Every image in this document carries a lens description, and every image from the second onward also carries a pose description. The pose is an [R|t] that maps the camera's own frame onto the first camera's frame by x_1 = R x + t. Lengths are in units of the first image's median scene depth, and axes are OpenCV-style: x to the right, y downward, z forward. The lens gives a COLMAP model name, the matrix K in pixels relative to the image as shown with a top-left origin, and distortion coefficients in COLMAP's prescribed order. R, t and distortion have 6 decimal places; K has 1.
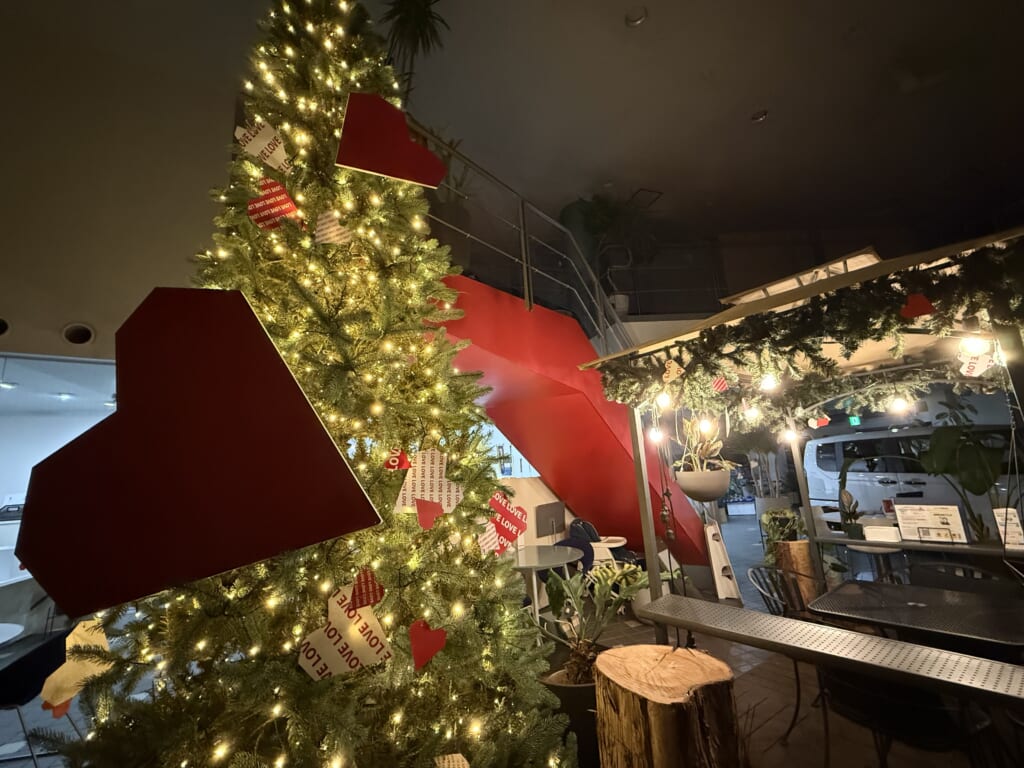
lens RADIAL K [[432.1, 0, 512.0], [0, 432.1, 384.0], [0, 0, 1]] dist [0.000147, 0.000032]
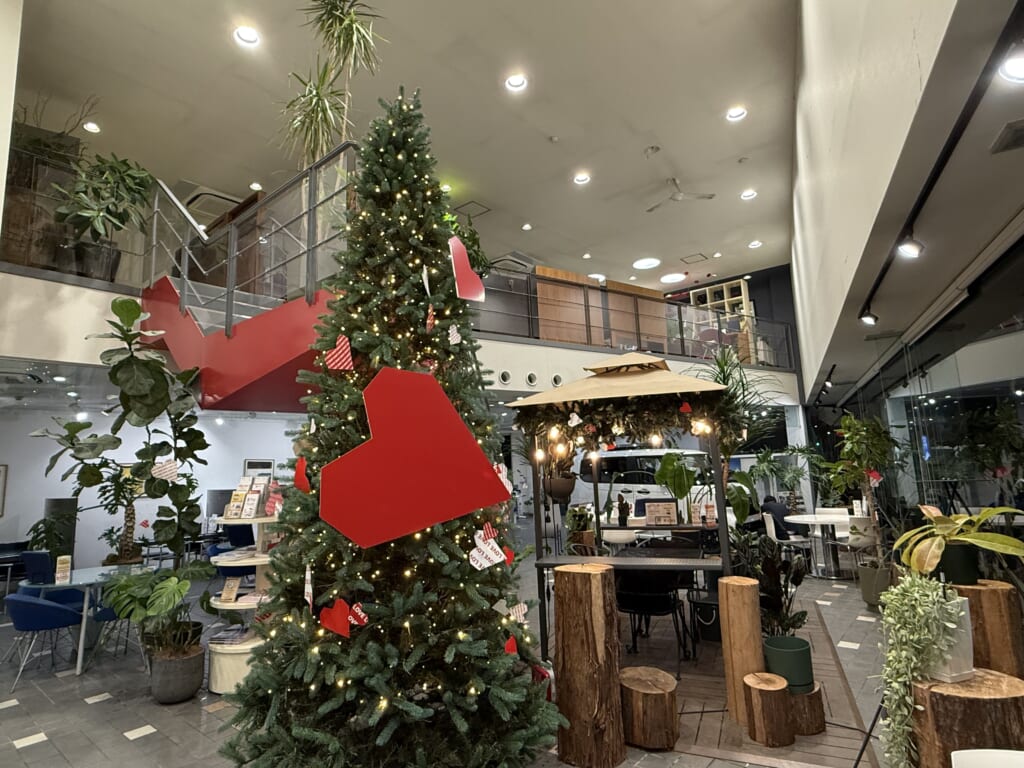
lens RADIAL K [[561.6, 0, 510.1], [0, 561.6, 389.3], [0, 0, 1]] dist [-0.000536, -0.000346]
pose [[0.855921, 0.097260, 0.507878, -0.555791], [-0.115423, 0.993307, 0.004300, -0.073818], [-0.504061, -0.062301, 0.861418, -0.436661]]
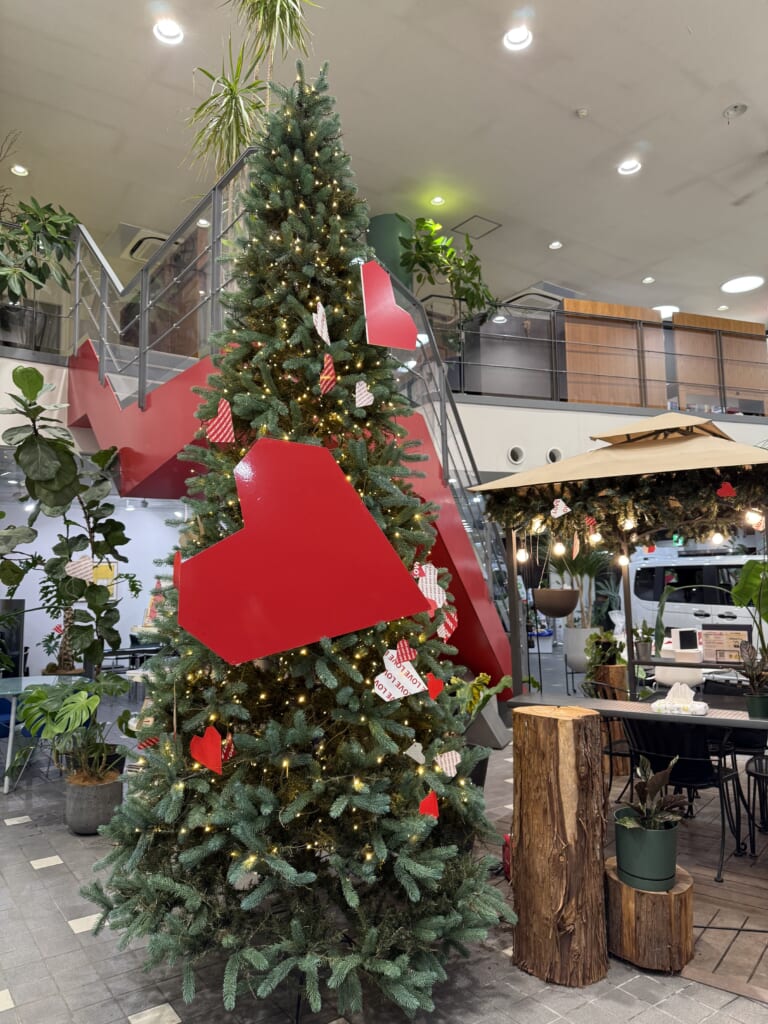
lens RADIAL K [[730.8, 0, 384.0], [0, 730.8, 512.0], [0, 0, 1]] dist [0.067052, -0.092027]
pose [[0.956199, 0.072889, 0.283498, -0.393779], [-0.099506, 0.991765, 0.080632, -0.078247], [-0.275286, -0.105309, 0.955577, -0.483361]]
